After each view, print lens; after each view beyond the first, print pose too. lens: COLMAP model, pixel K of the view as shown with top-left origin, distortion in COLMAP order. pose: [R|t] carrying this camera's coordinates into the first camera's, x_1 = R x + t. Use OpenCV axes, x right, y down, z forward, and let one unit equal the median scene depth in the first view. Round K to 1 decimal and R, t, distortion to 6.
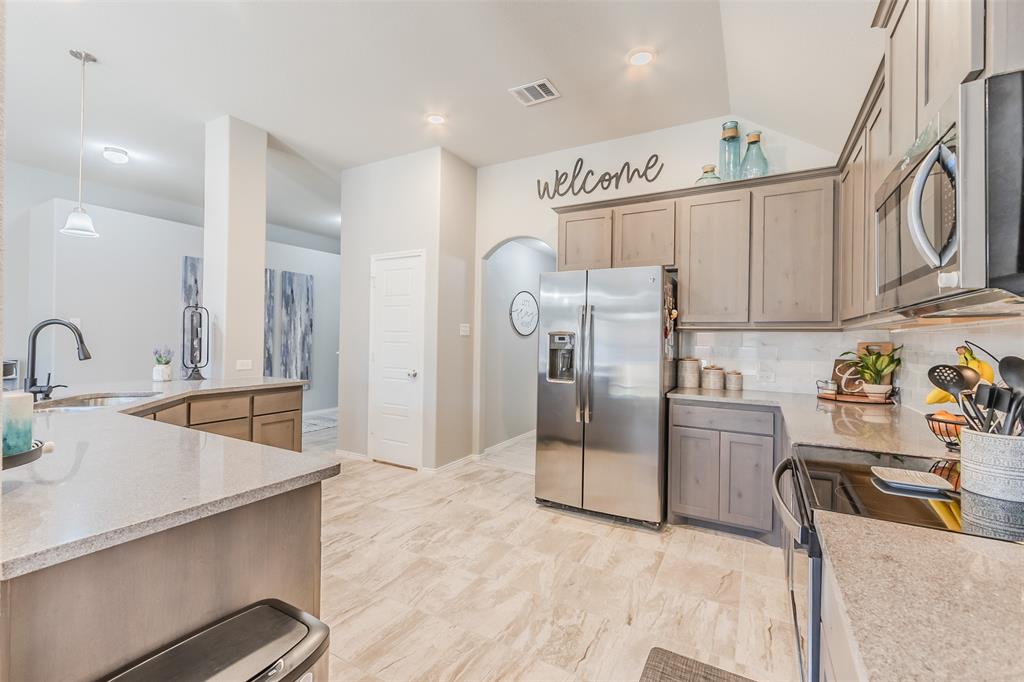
lens RADIAL K [[447.9, 0, 503.6], [0, 447.9, 334.1], [0, 0, 1]] dist [0.004347, -0.000692]
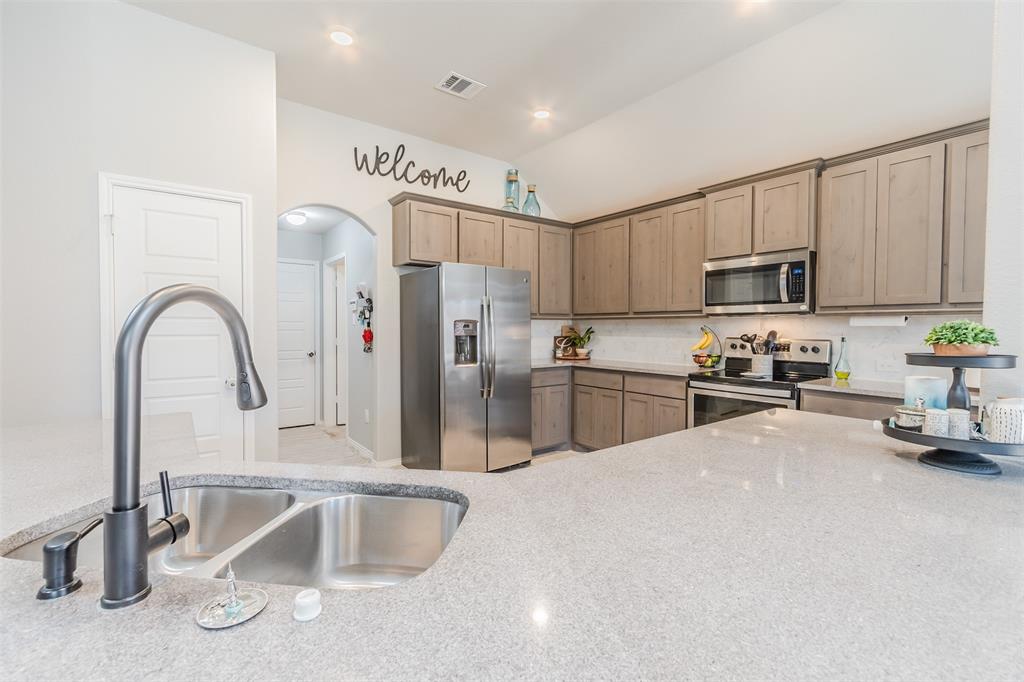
lens RADIAL K [[447.9, 0, 502.8], [0, 447.9, 333.6], [0, 0, 1]] dist [0.004347, -0.000692]
pose [[0.394822, -0.029585, 0.918281, -0.845249], [-0.005022, 0.999397, 0.034358, -0.009409], [-0.918744, -0.018177, 0.394436, 0.494962]]
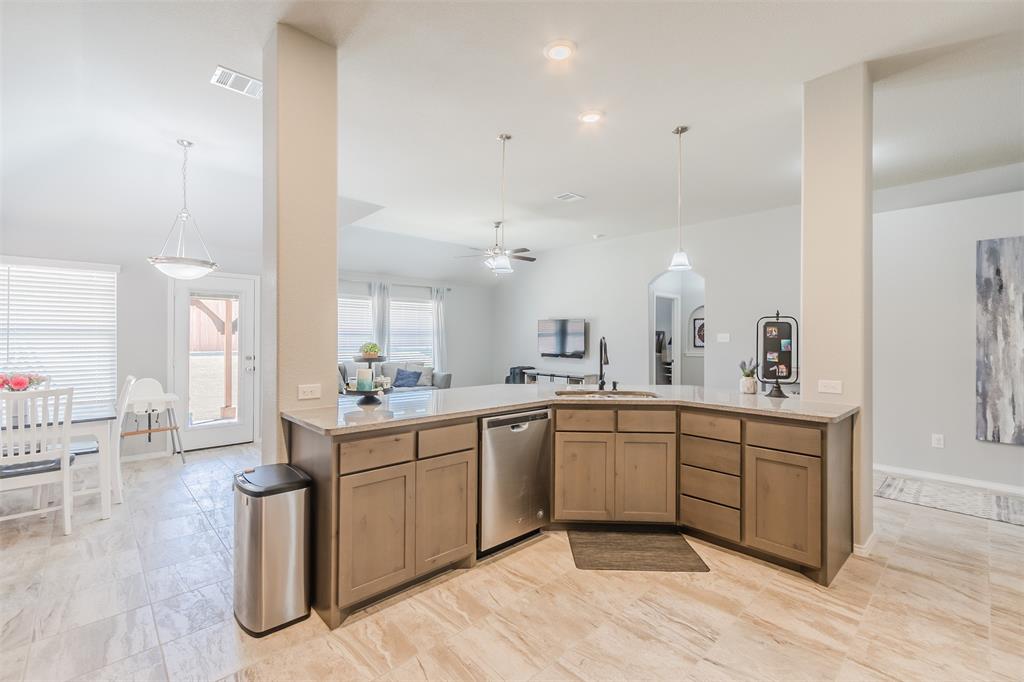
lens RADIAL K [[447.9, 0, 501.5], [0, 447.9, 334.2], [0, 0, 1]] dist [0.004347, -0.000692]
pose [[-0.297262, -0.023979, -0.954495, 0.374146], [0.000957, 0.999677, -0.025412, -0.002882], [0.954795, -0.008467, -0.297143, 0.795315]]
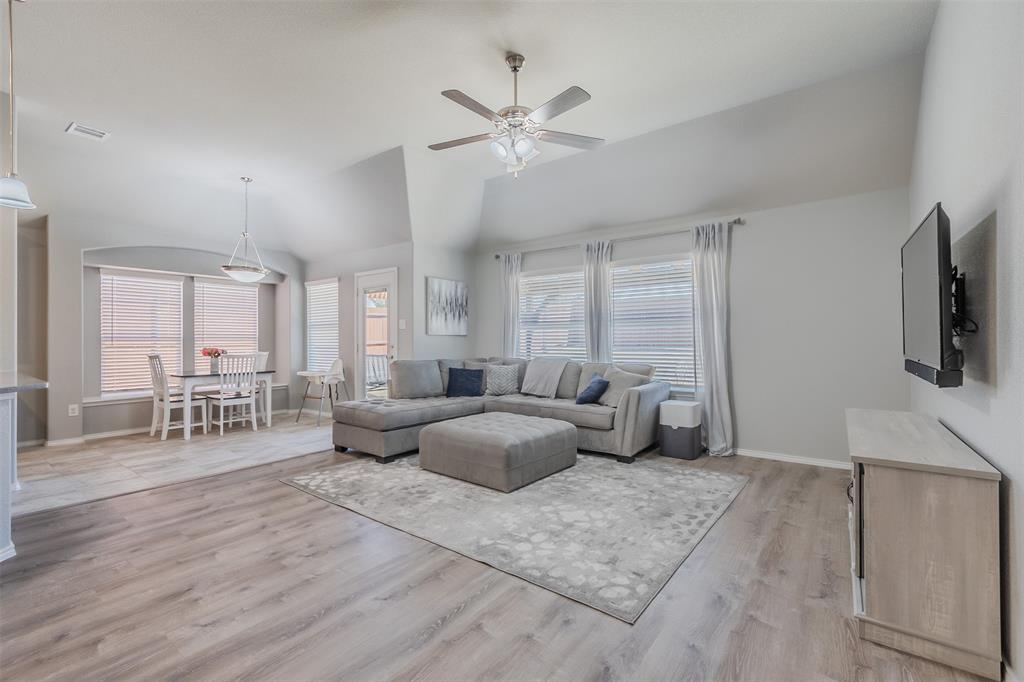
lens RADIAL K [[447.9, 0, 503.1], [0, 447.9, 333.6], [0, 0, 1]] dist [0.004347, -0.000692]
pose [[-0.991708, -0.010344, 0.128096, -1.652615], [-0.013437, 0.999638, -0.023304, 0.027842], [-0.127809, -0.024832, -0.991488, 1.084247]]
